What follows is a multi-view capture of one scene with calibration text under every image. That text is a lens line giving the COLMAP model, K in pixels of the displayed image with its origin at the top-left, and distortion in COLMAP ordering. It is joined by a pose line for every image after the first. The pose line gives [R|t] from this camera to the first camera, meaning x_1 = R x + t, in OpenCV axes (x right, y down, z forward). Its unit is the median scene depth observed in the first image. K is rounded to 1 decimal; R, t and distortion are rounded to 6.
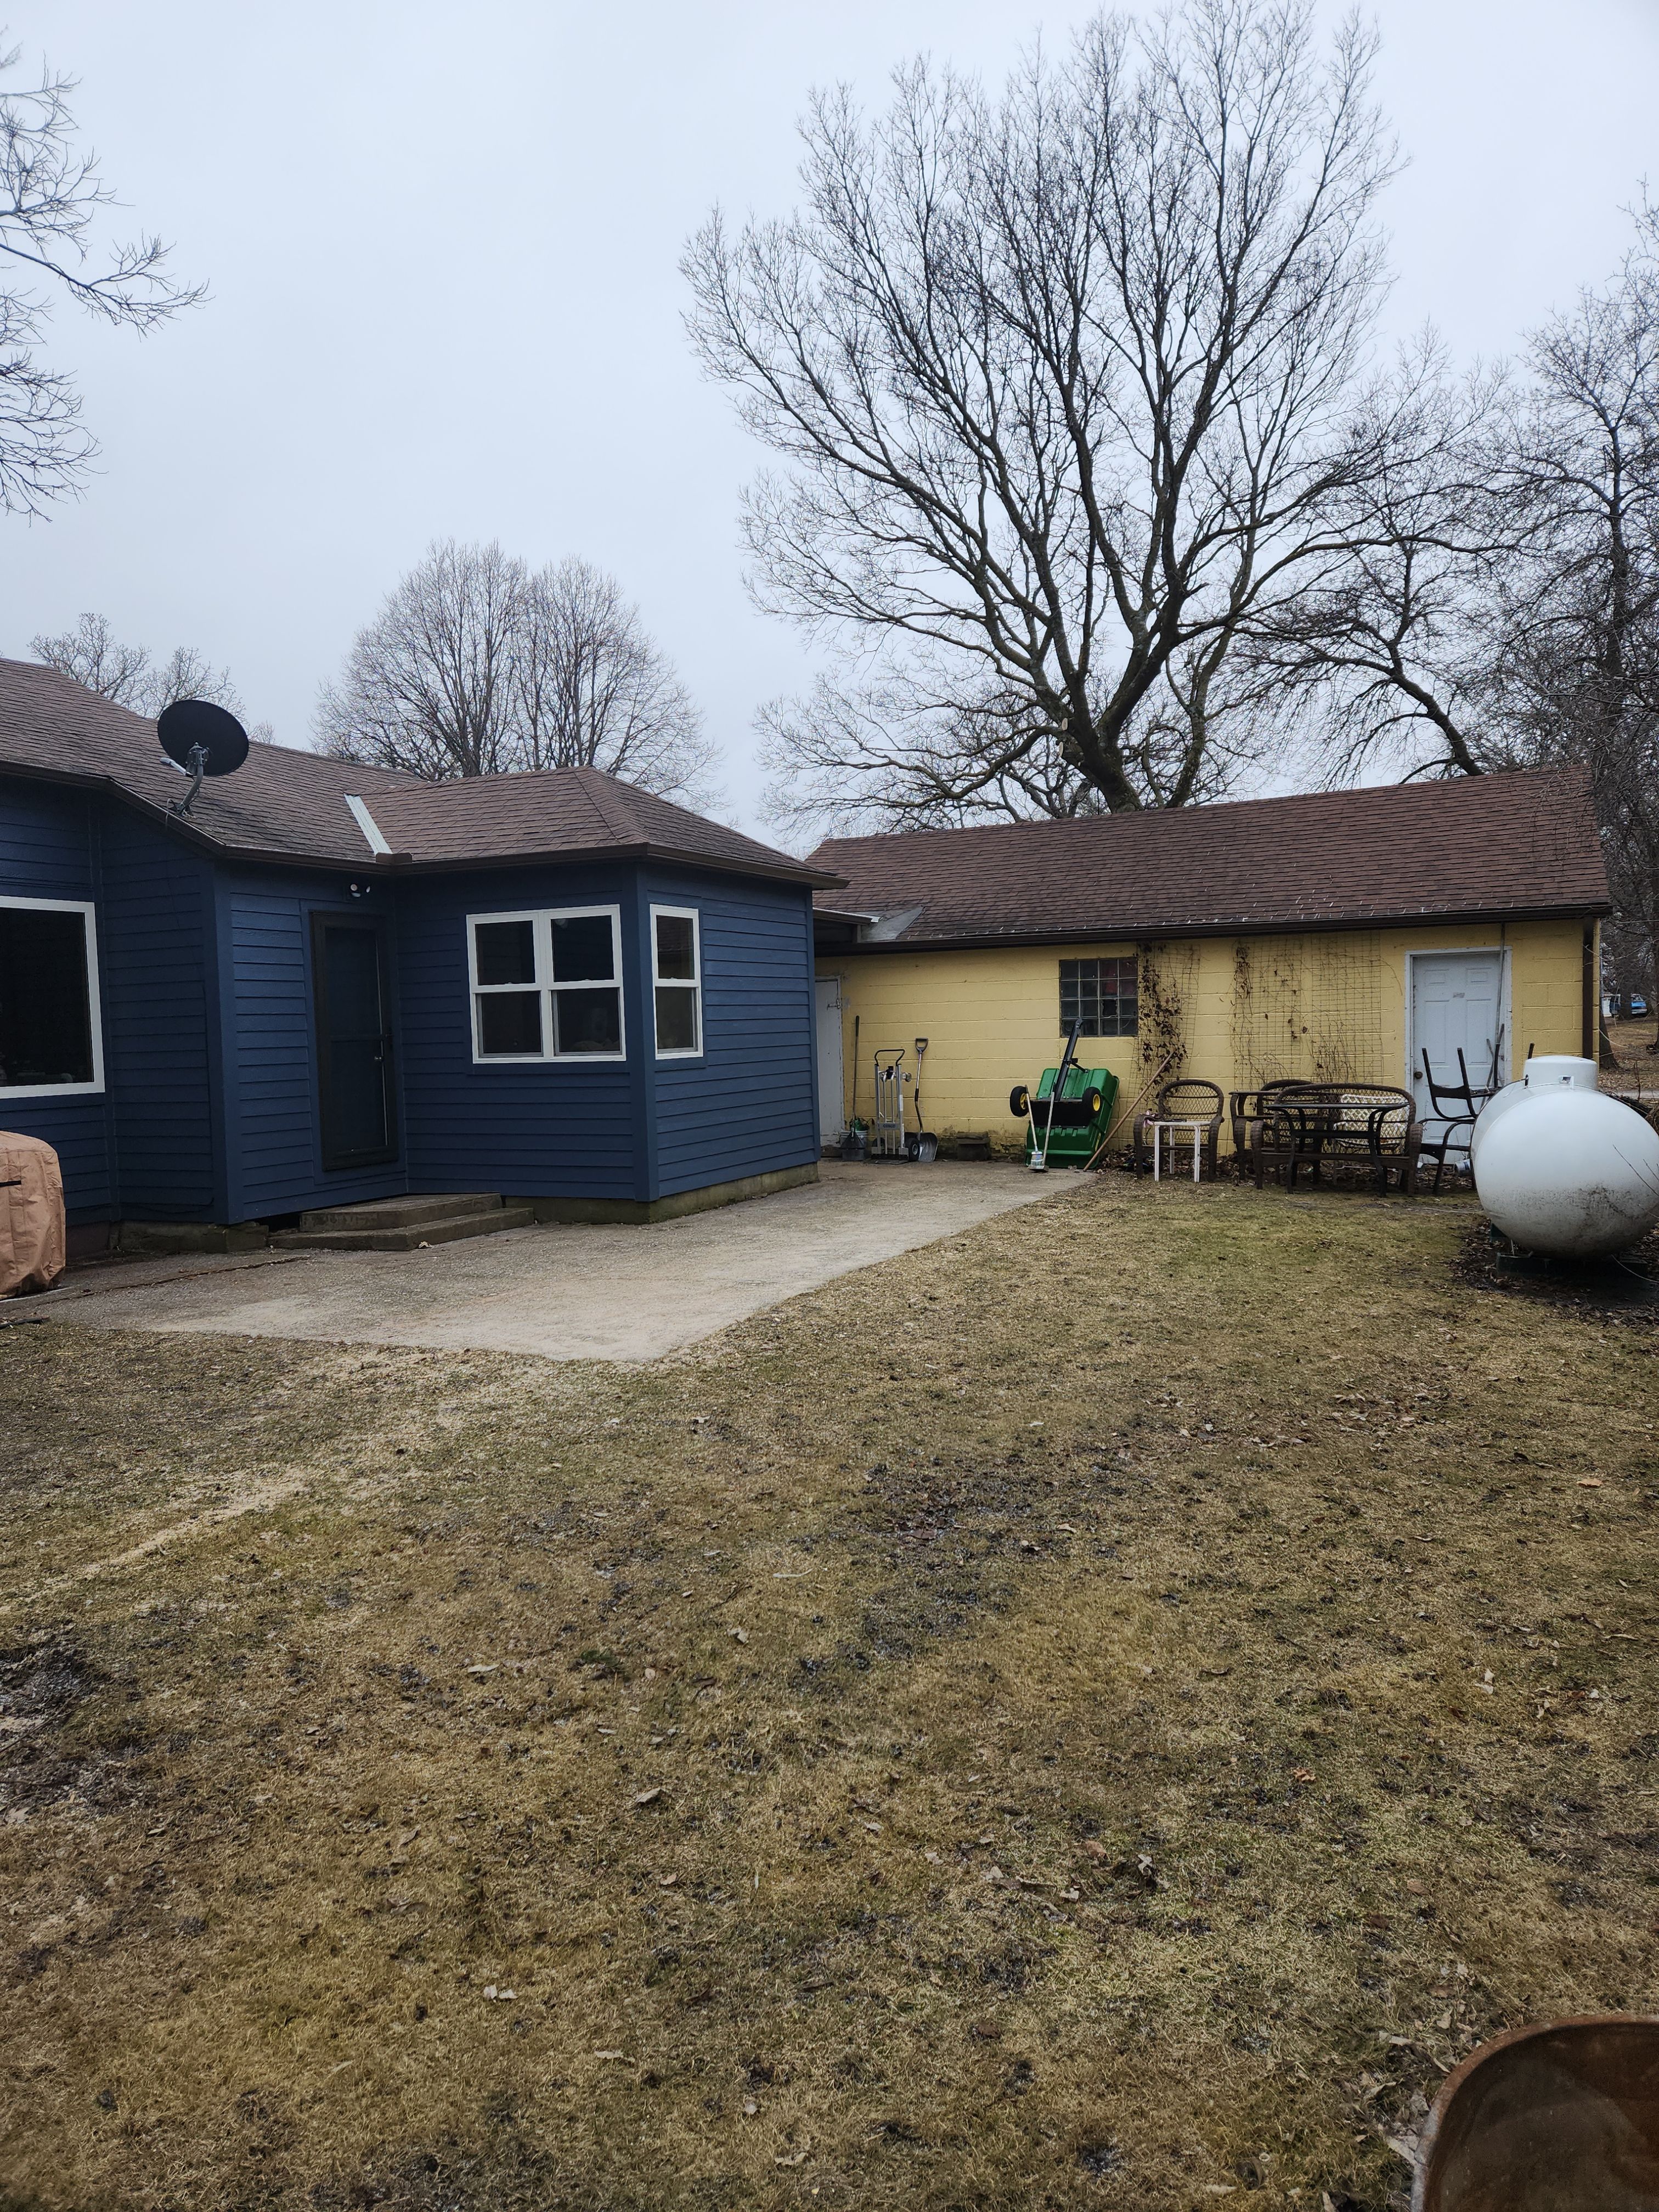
lens RADIAL K [[1486.9, 0, 829.5], [0, 1486.9, 1106.0], [0, 0, 1]] dist [0.056249, -0.000666]
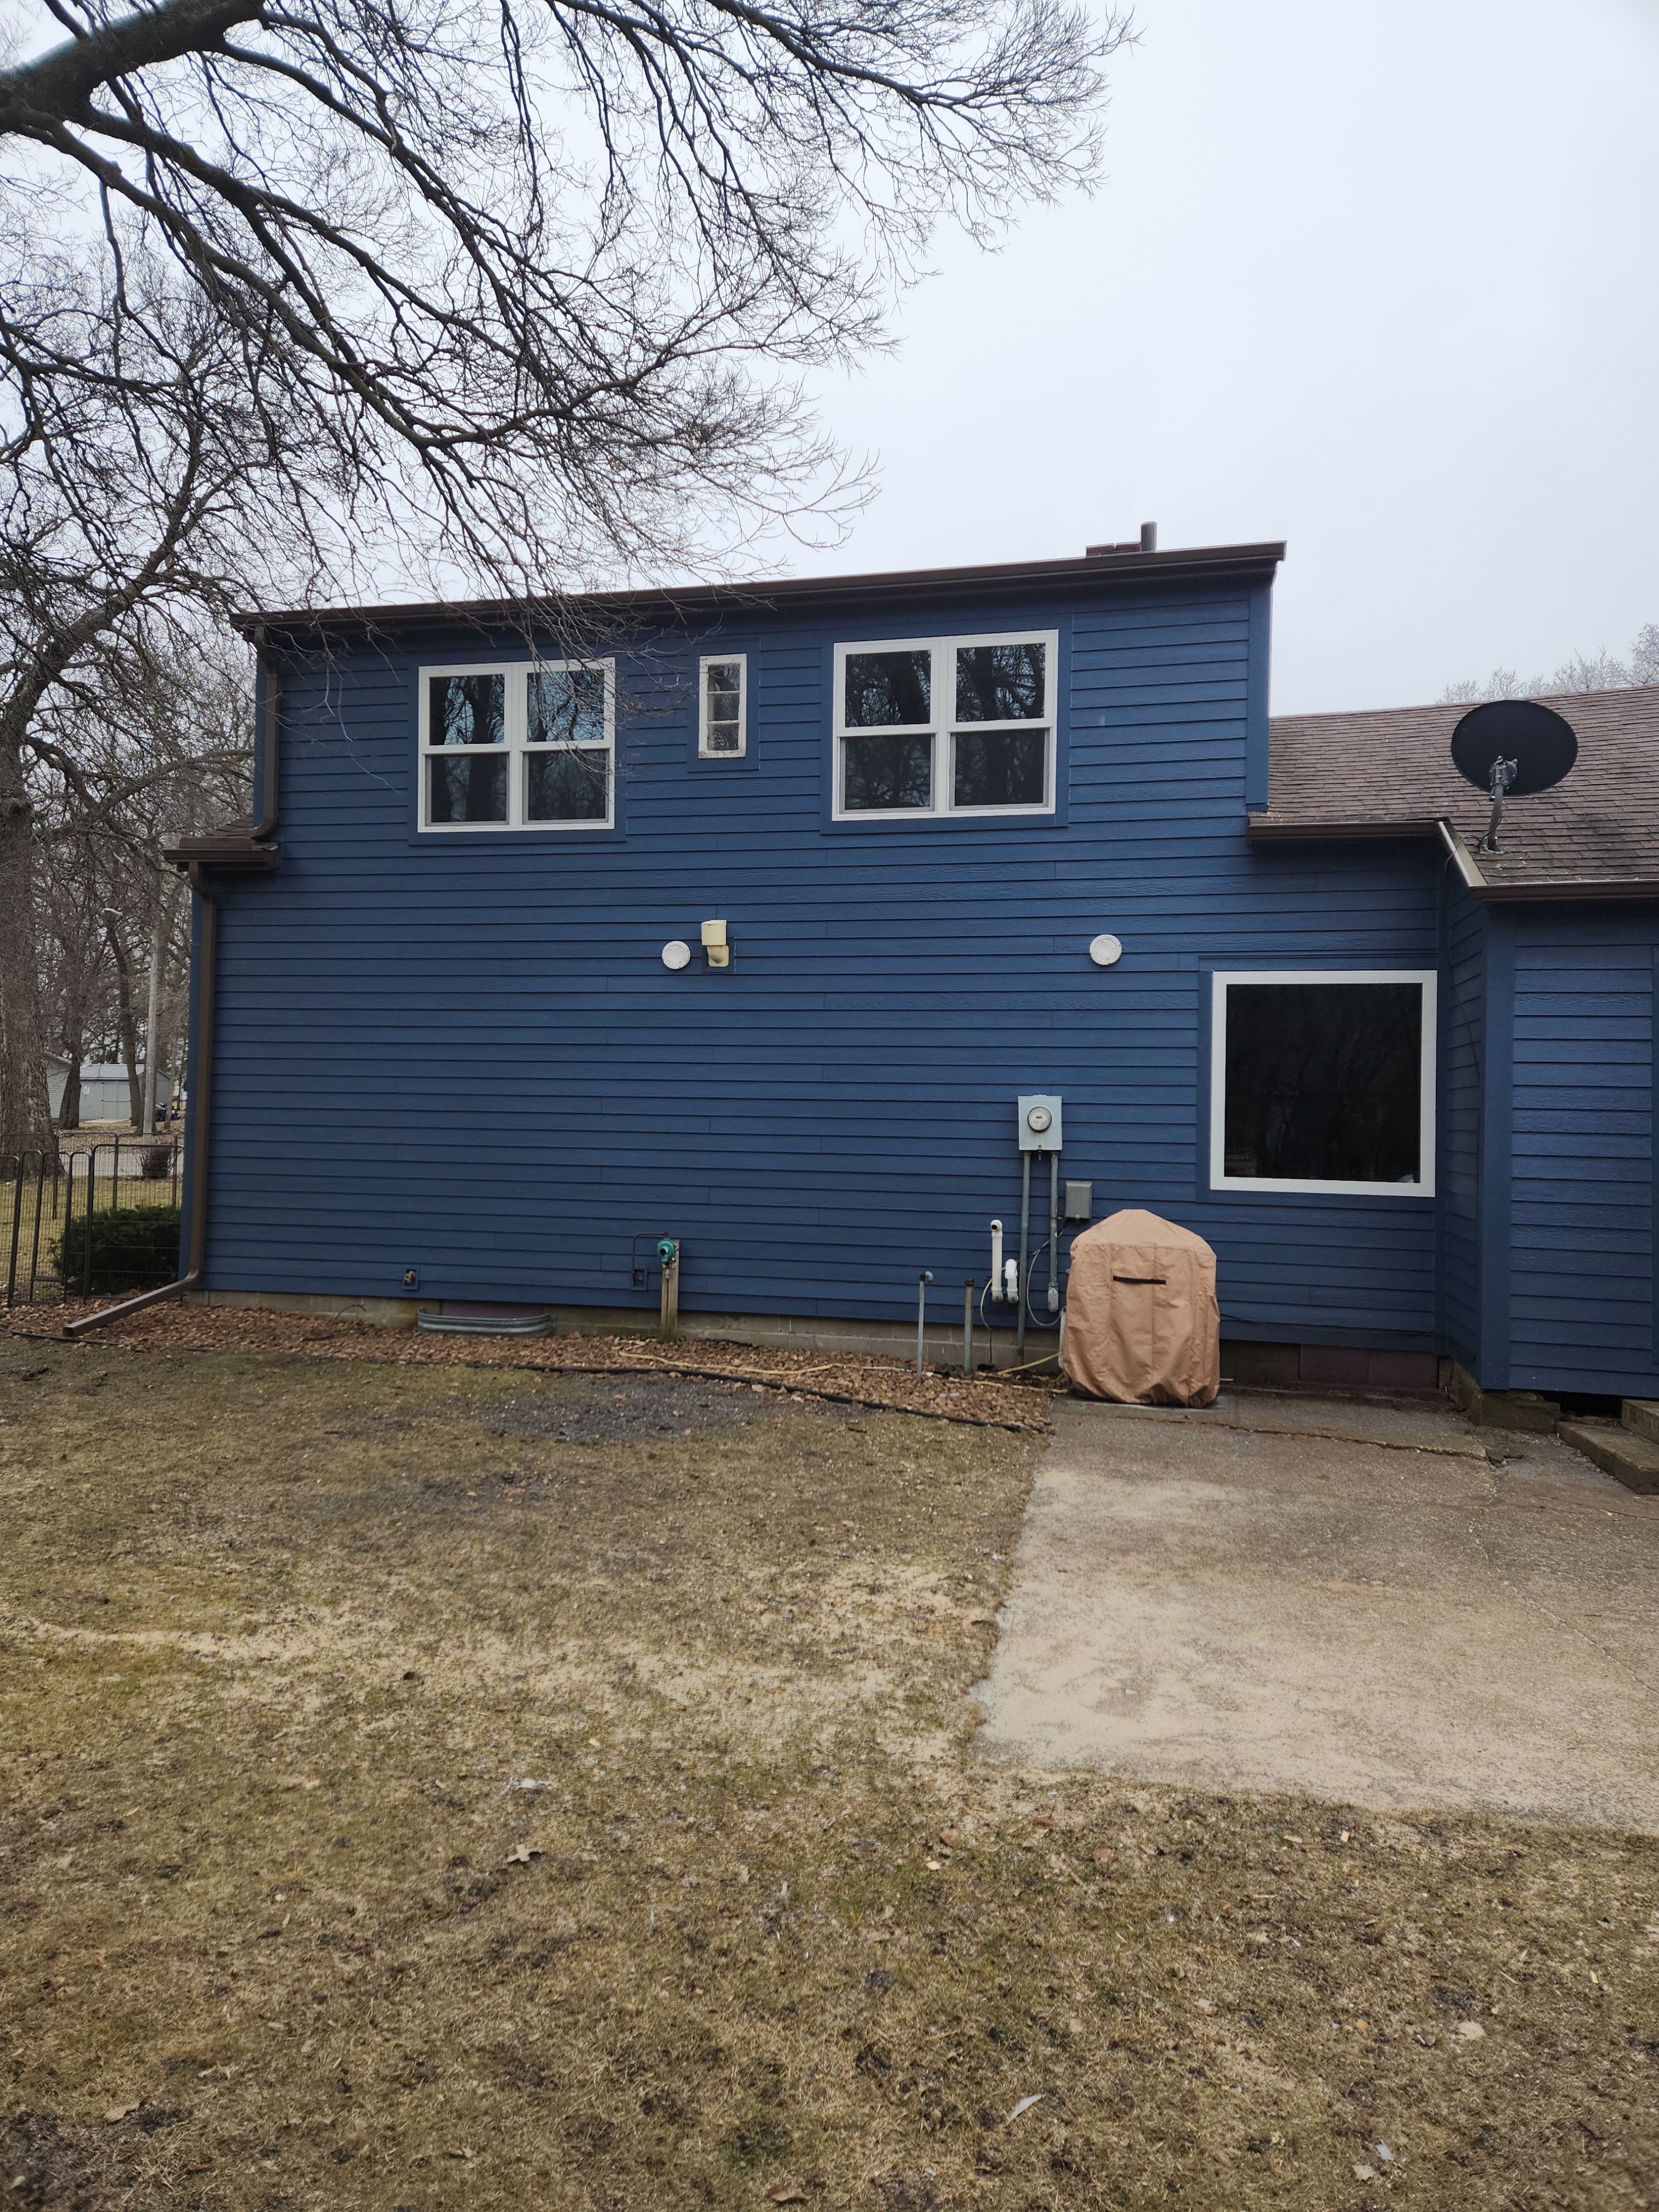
lens RADIAL K [[1486.9, 0, 829.5], [0, 1486.9, 1106.0], [0, 0, 1]] dist [0.056249, -0.000666]
pose [[0.226702, 0.043715, -0.972983, 0.325217], [-0.087794, 0.995843, 0.024286, -0.065888], [0.969999, 0.079916, 0.229597, 0.632690]]
